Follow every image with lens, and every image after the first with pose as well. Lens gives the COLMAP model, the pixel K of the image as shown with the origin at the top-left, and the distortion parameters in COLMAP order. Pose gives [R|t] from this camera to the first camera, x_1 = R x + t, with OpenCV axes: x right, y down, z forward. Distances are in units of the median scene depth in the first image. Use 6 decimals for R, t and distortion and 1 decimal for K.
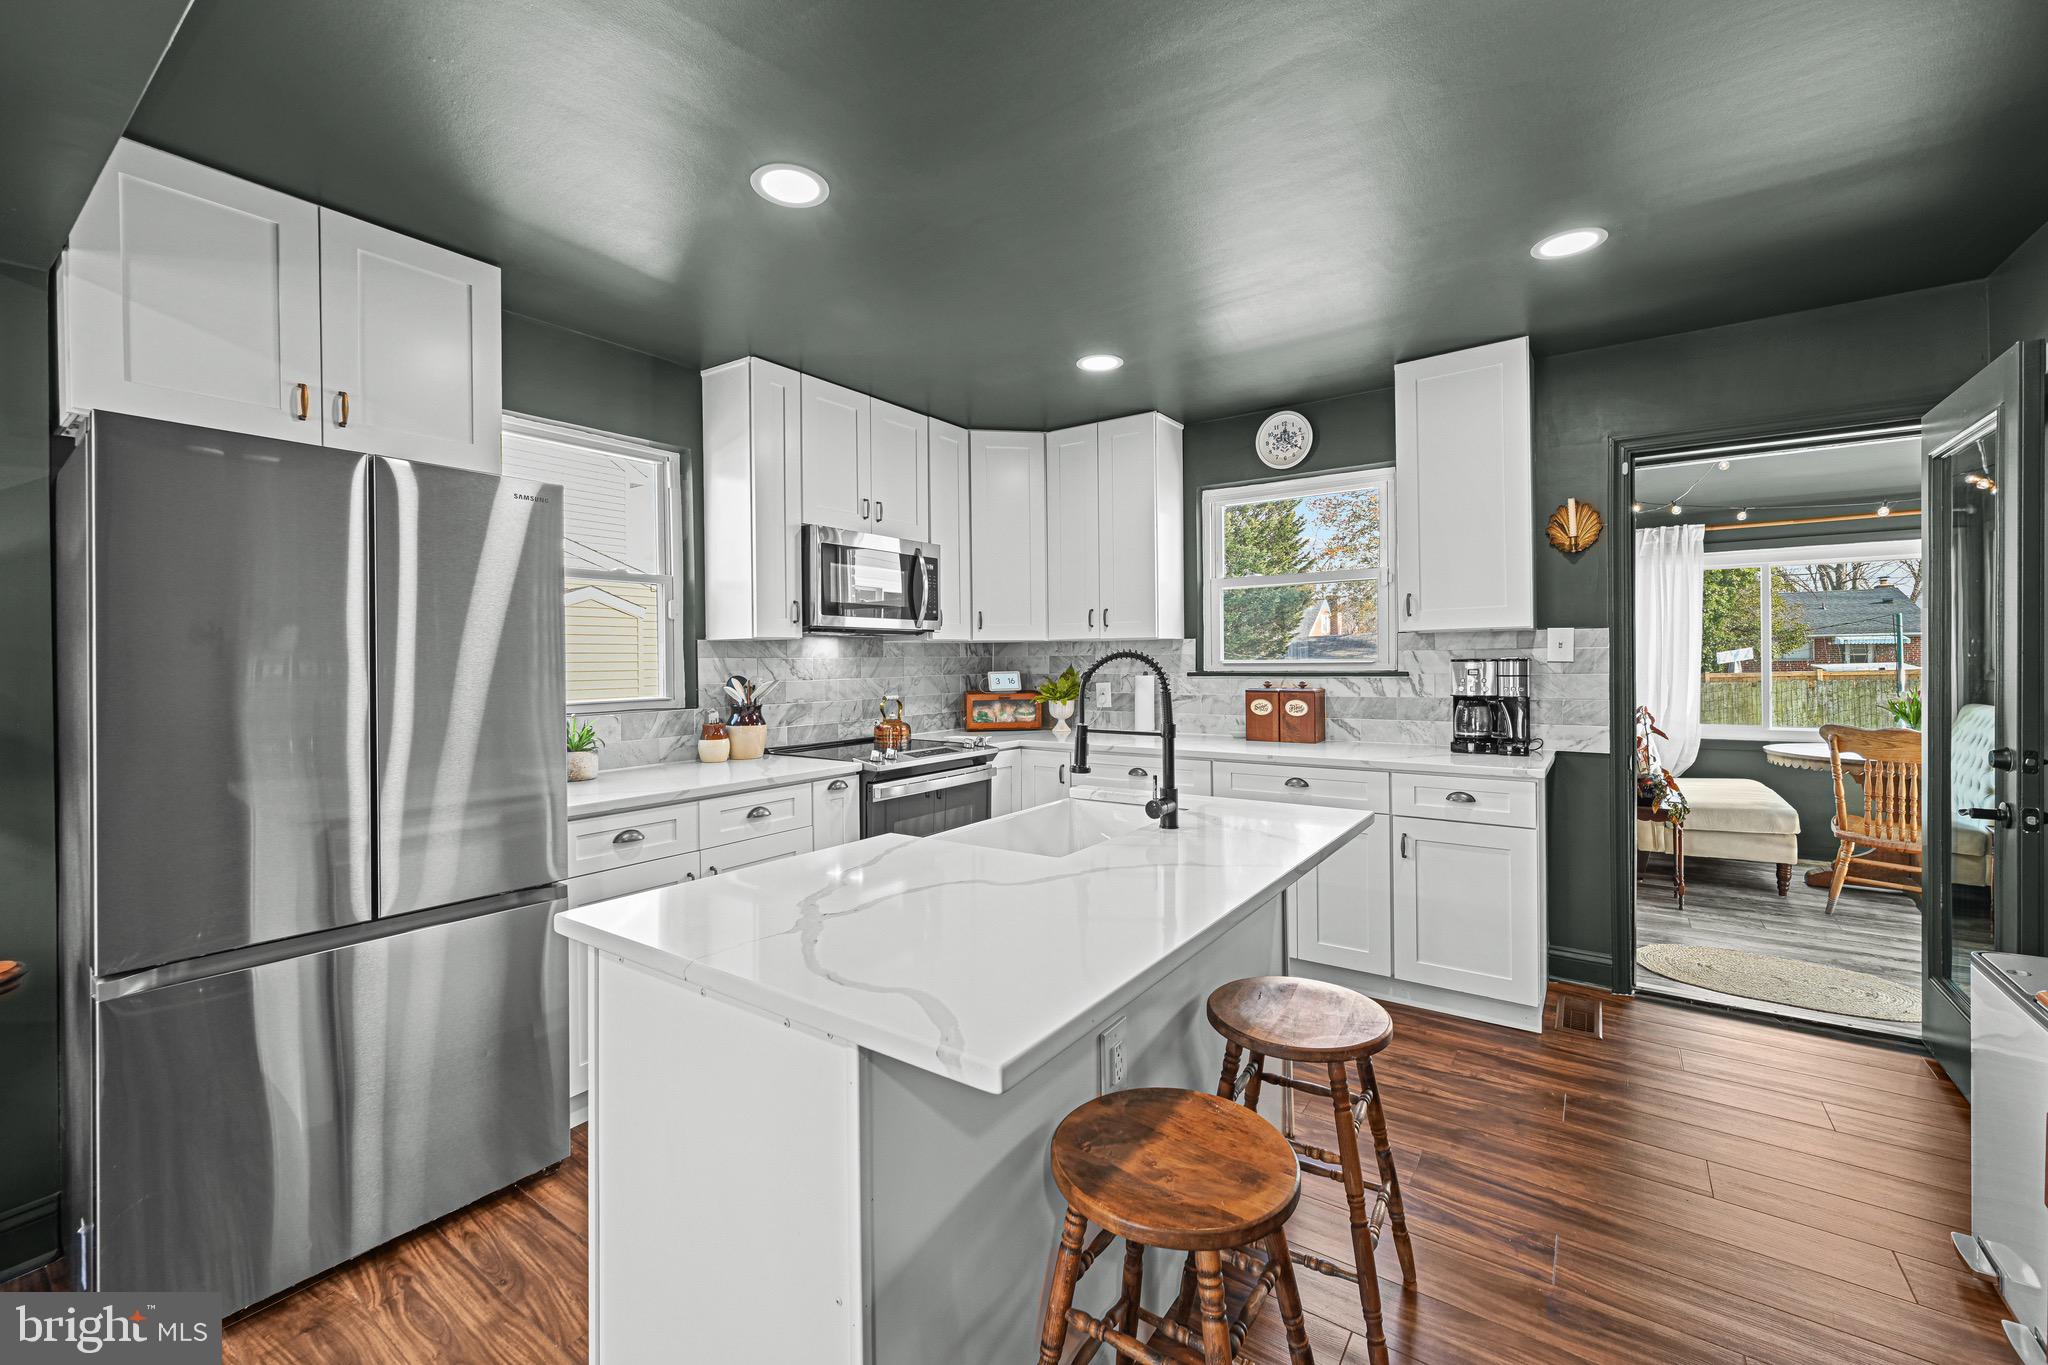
lens RADIAL K [[827.7, 0, 1016.5], [0, 827.7, 667.8], [0, 0, 1]] dist [0.000924, 0.000558]
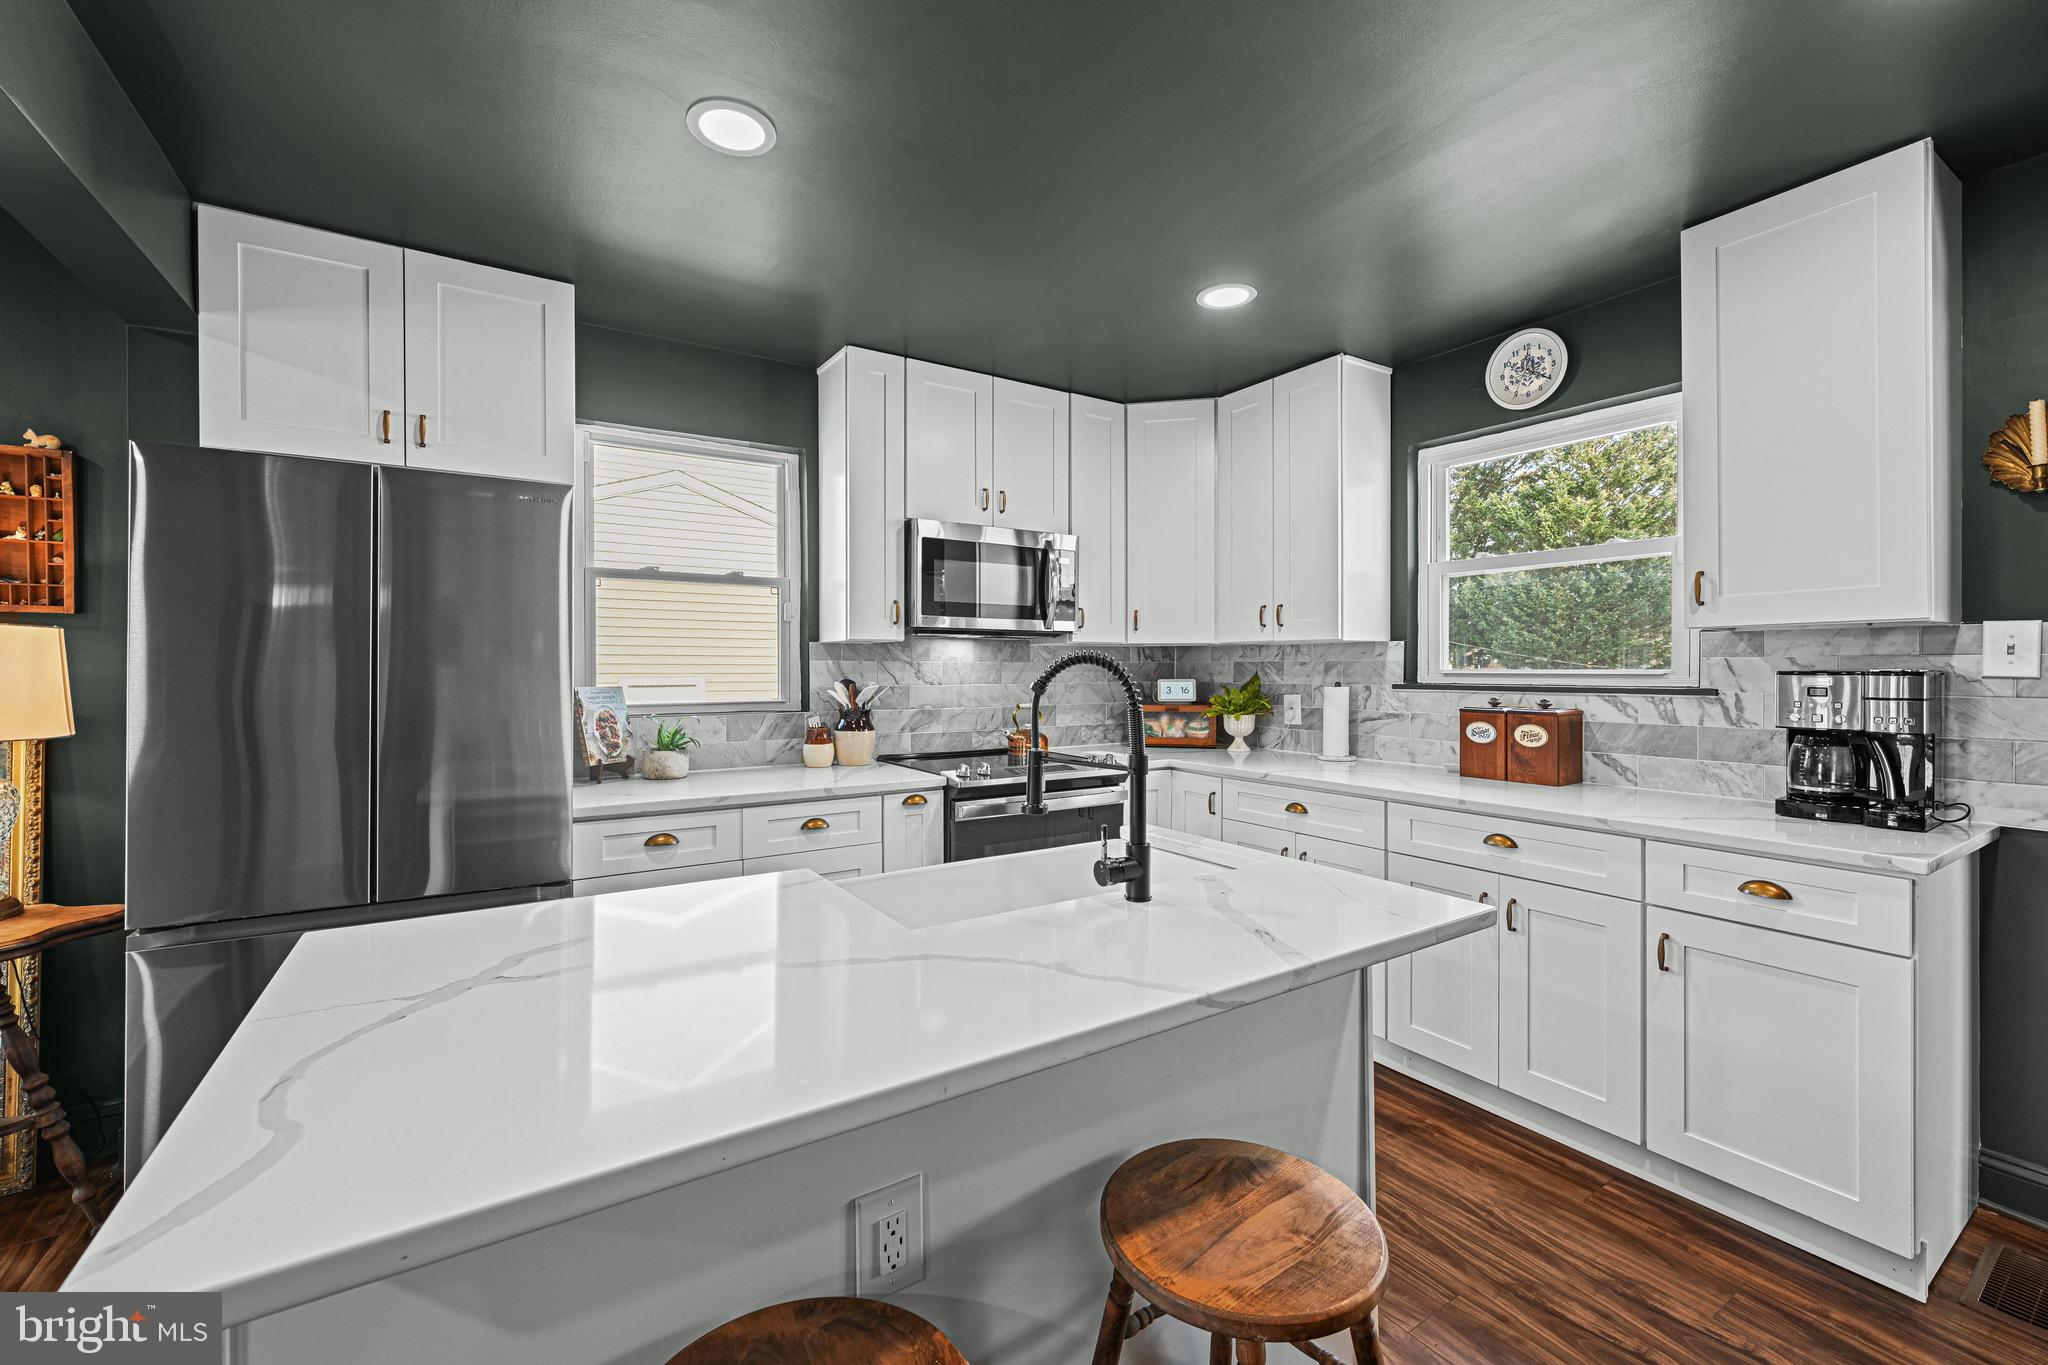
lens RADIAL K [[827.7, 0, 1016.5], [0, 827.7, 673.7], [0, 0, 1]] dist [0.000924, 0.000558]
pose [[0.927731, 0.013224, -0.373015, 0.199489], [-0.013060, 0.999910, 0.002968, -0.002161], [0.373021, 0.002118, 0.927821, 0.165984]]
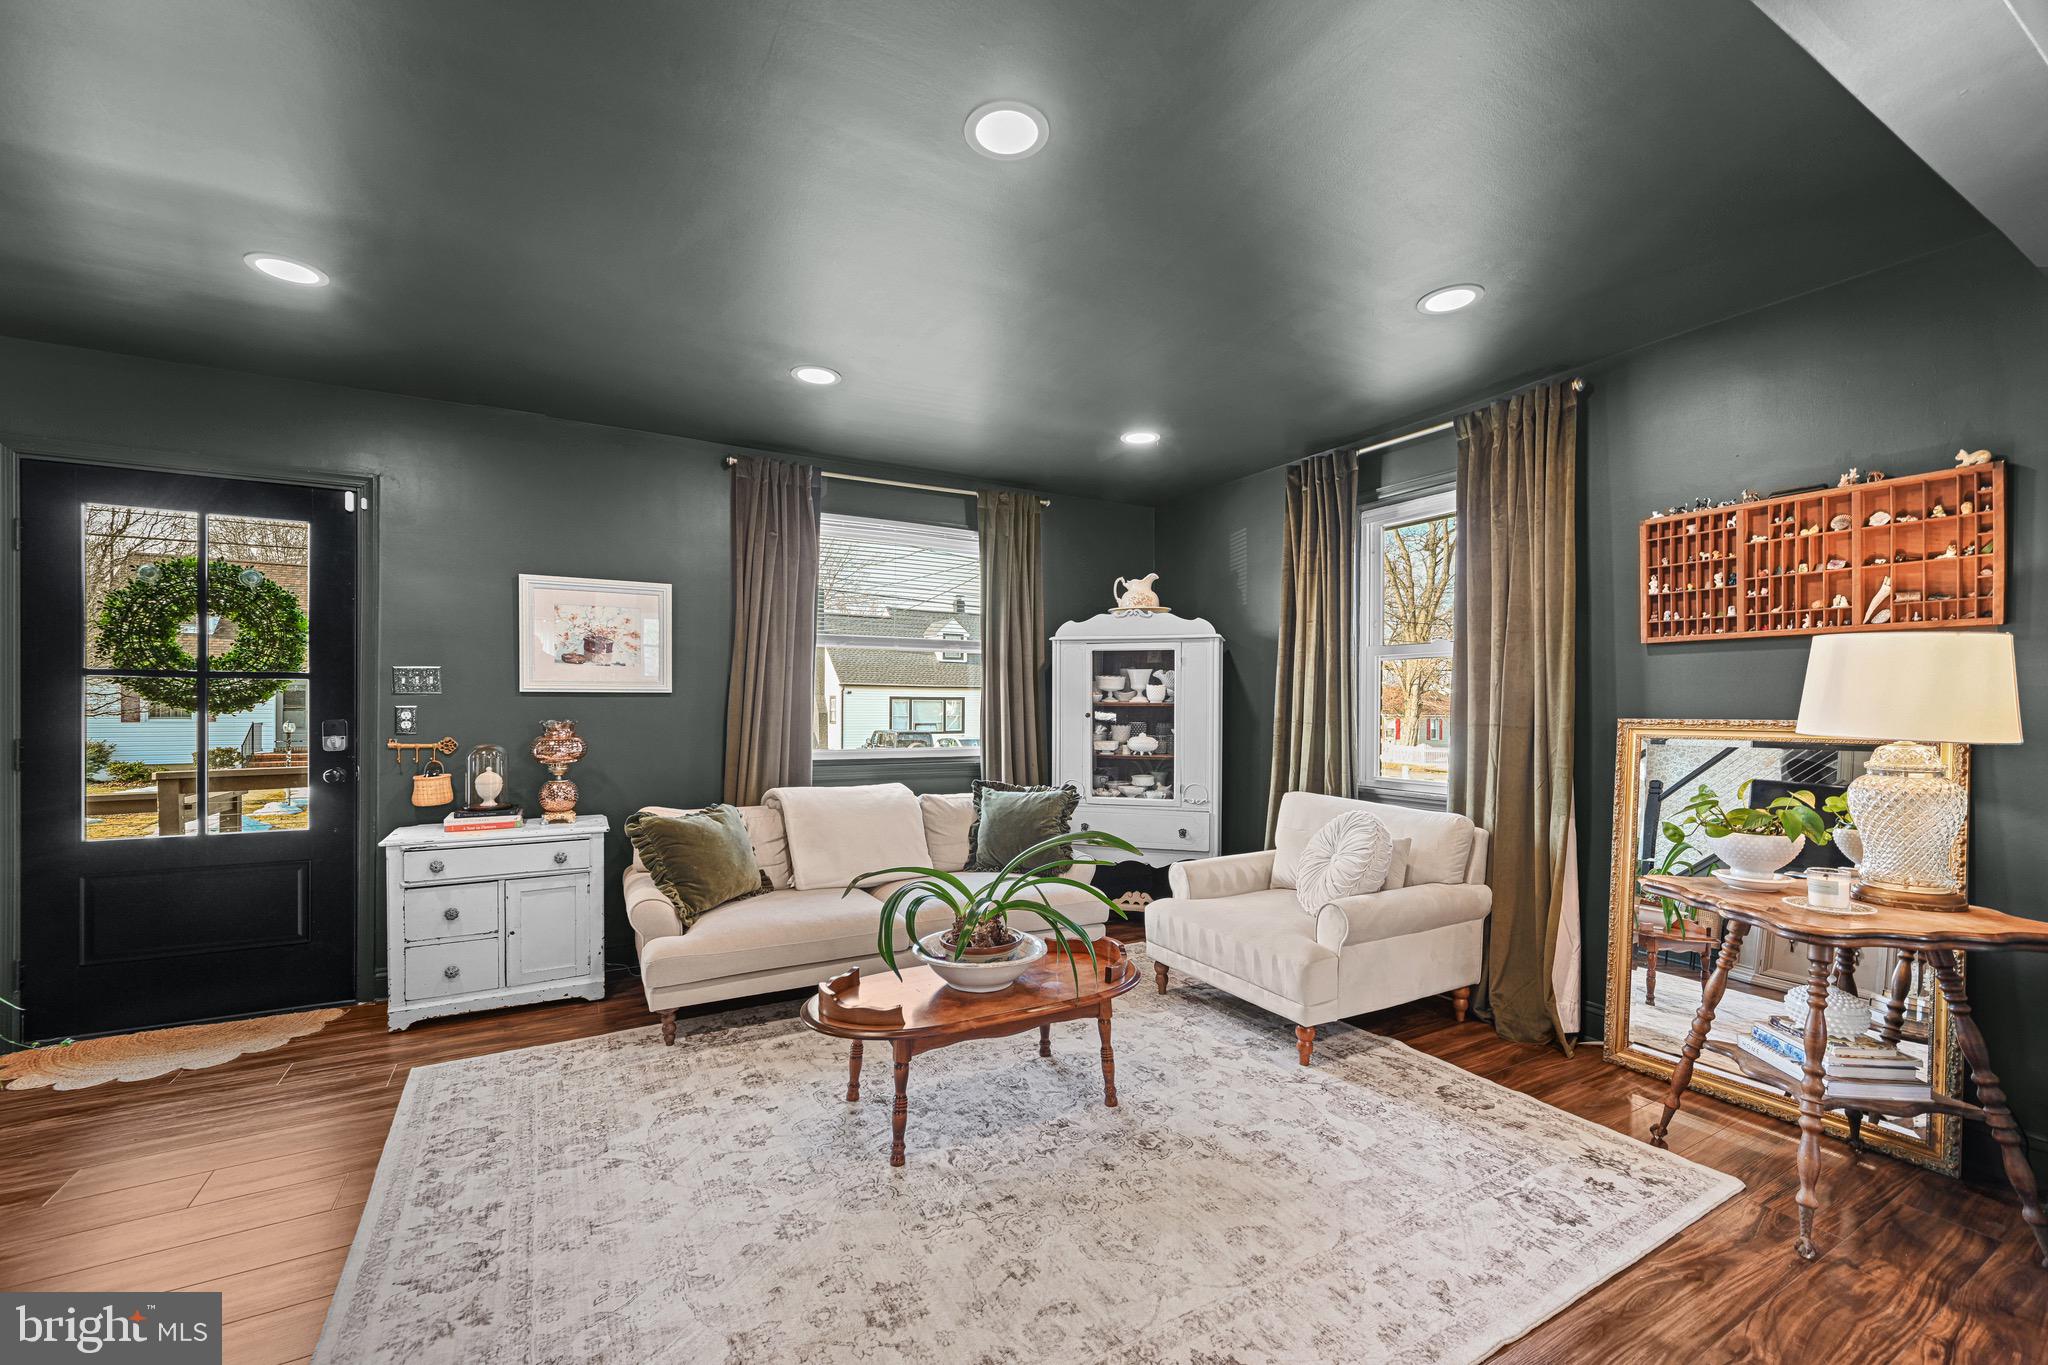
lens RADIAL K [[827.7, 0, 1017.9], [0, 827.7, 707.8], [0, 0, 1]] dist [0.000924, 0.000558]
pose [[-0.426278, 0.011511, -0.904519, 0.180999], [-0.009827, 0.999801, 0.017354, 0.022423], [0.904539, 0.016287, -0.426080, 0.082063]]
